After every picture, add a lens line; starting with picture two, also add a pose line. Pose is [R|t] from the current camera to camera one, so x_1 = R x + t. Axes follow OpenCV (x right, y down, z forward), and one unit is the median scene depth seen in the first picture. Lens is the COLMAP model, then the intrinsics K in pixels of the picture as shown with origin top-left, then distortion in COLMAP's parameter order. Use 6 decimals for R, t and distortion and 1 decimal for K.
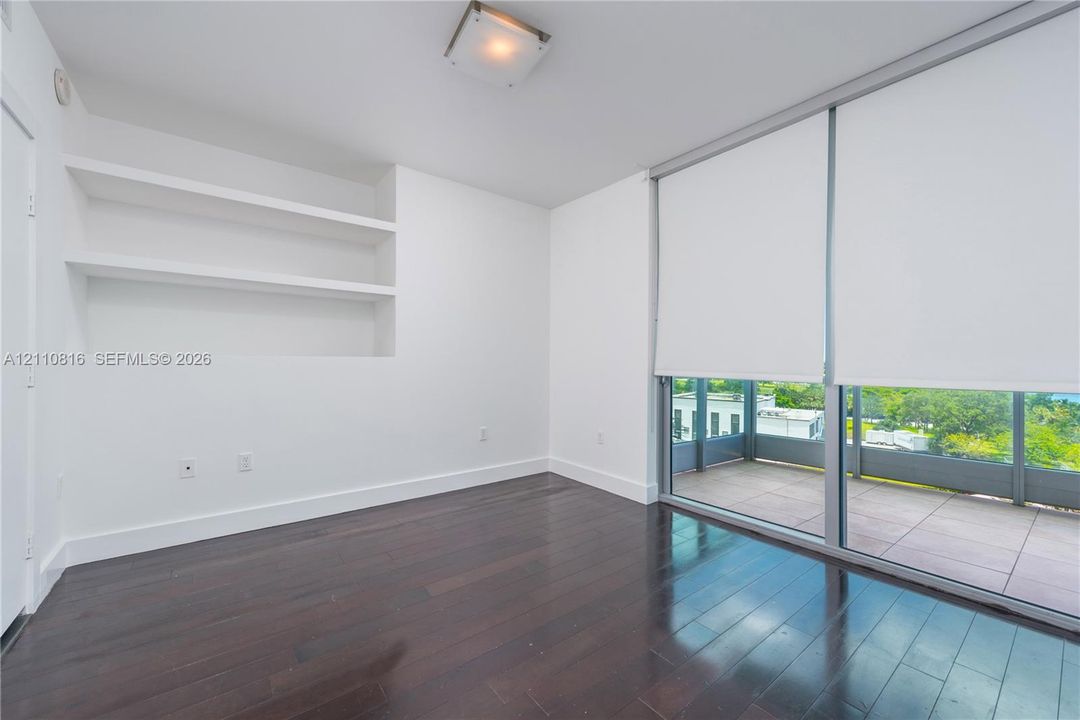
lens RADIAL K [[422.4, 0, 534.9], [0, 422.4, 364.3], [0, 0, 1]] dist [0.002464, 0.000191]
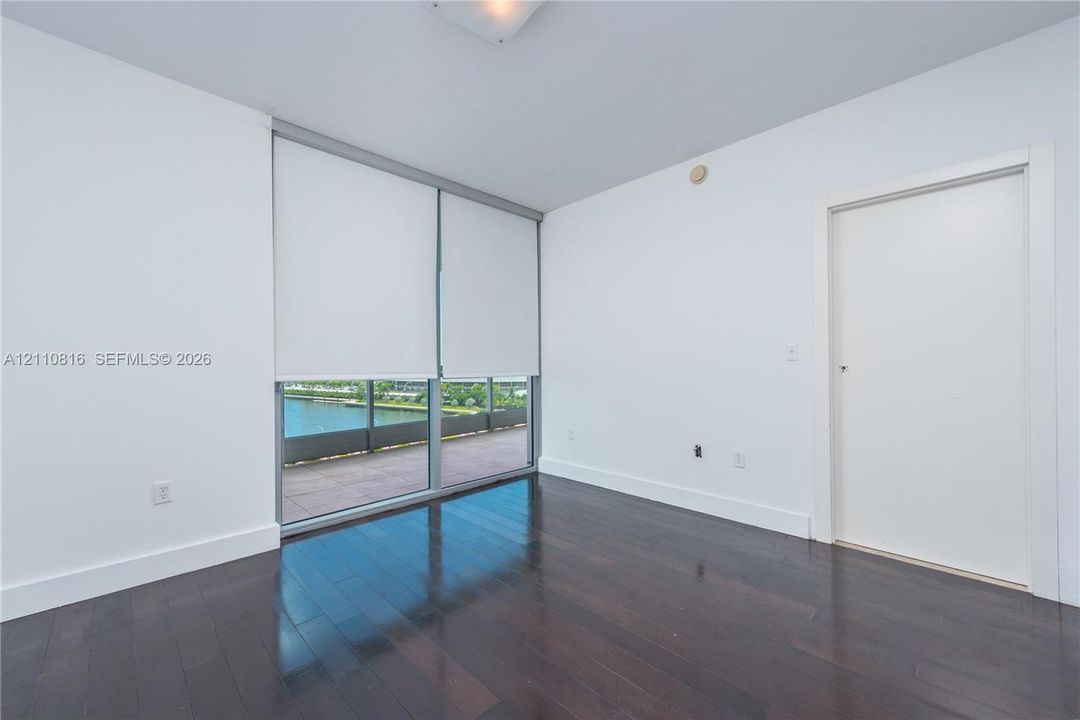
lens RADIAL K [[422.4, 0, 536.3], [0, 422.4, 360.7], [0, 0, 1]] dist [0.002464, 0.000191]
pose [[-0.142962, 0.005480, 0.989713, -0.690693], [0.008656, 0.999953, -0.004286, -0.005061], [-0.989690, 0.007954, -0.143003, 0.769117]]
